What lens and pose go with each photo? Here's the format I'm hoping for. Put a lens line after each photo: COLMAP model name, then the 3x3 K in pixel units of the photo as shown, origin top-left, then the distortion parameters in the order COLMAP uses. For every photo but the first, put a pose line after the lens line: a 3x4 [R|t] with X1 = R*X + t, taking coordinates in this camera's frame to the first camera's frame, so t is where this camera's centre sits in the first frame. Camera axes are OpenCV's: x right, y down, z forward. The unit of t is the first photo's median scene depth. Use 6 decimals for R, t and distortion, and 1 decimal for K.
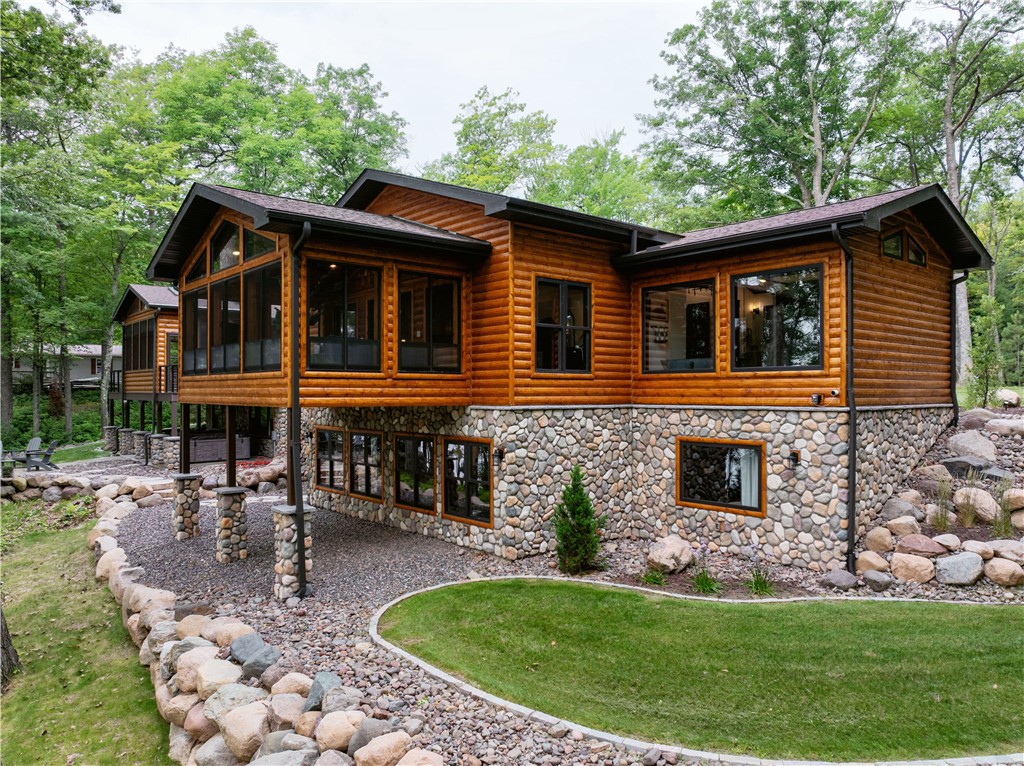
lens RADIAL K [[720.6, 0, 513.4], [0, 720.6, 384.9], [0, 0, 1]] dist [-0.029634, -0.003689]
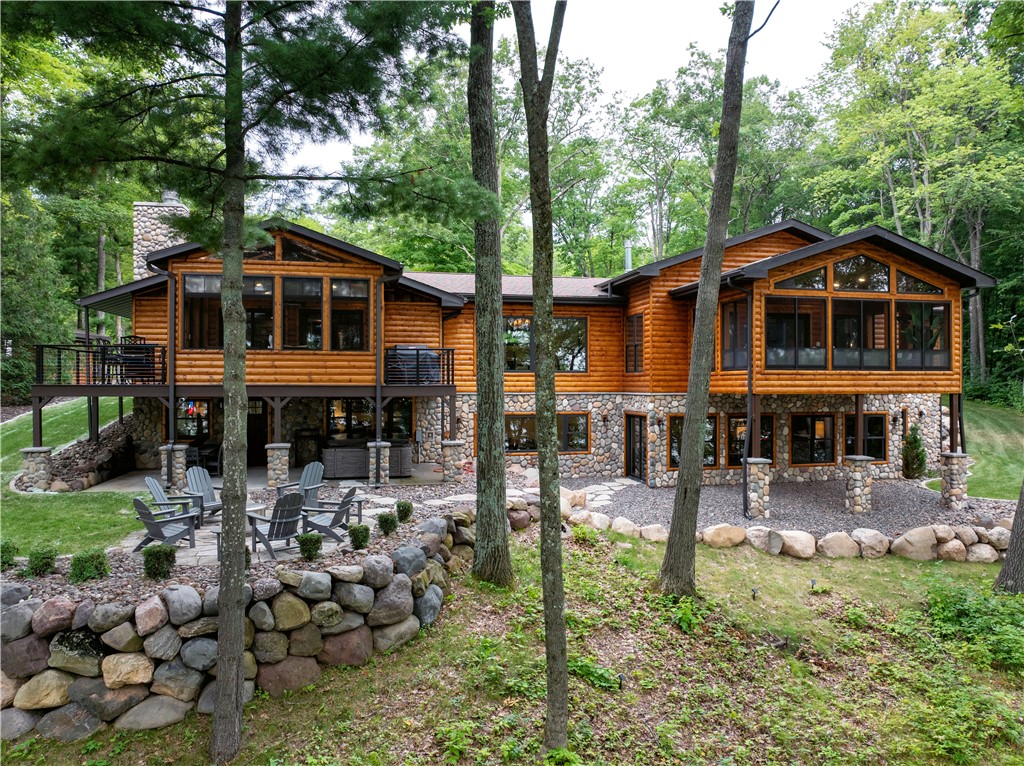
lens RADIAL K [[720.6, 0, 515.7], [0, 720.6, 384.4], [0, 0, 1]] dist [-0.029634, -0.003689]
pose [[0.476936, -0.005079, 0.878924, -1.719321], [-0.011717, 0.999858, 0.012136, 0.000938], [-0.878860, -0.016086, 0.476808, 0.859466]]
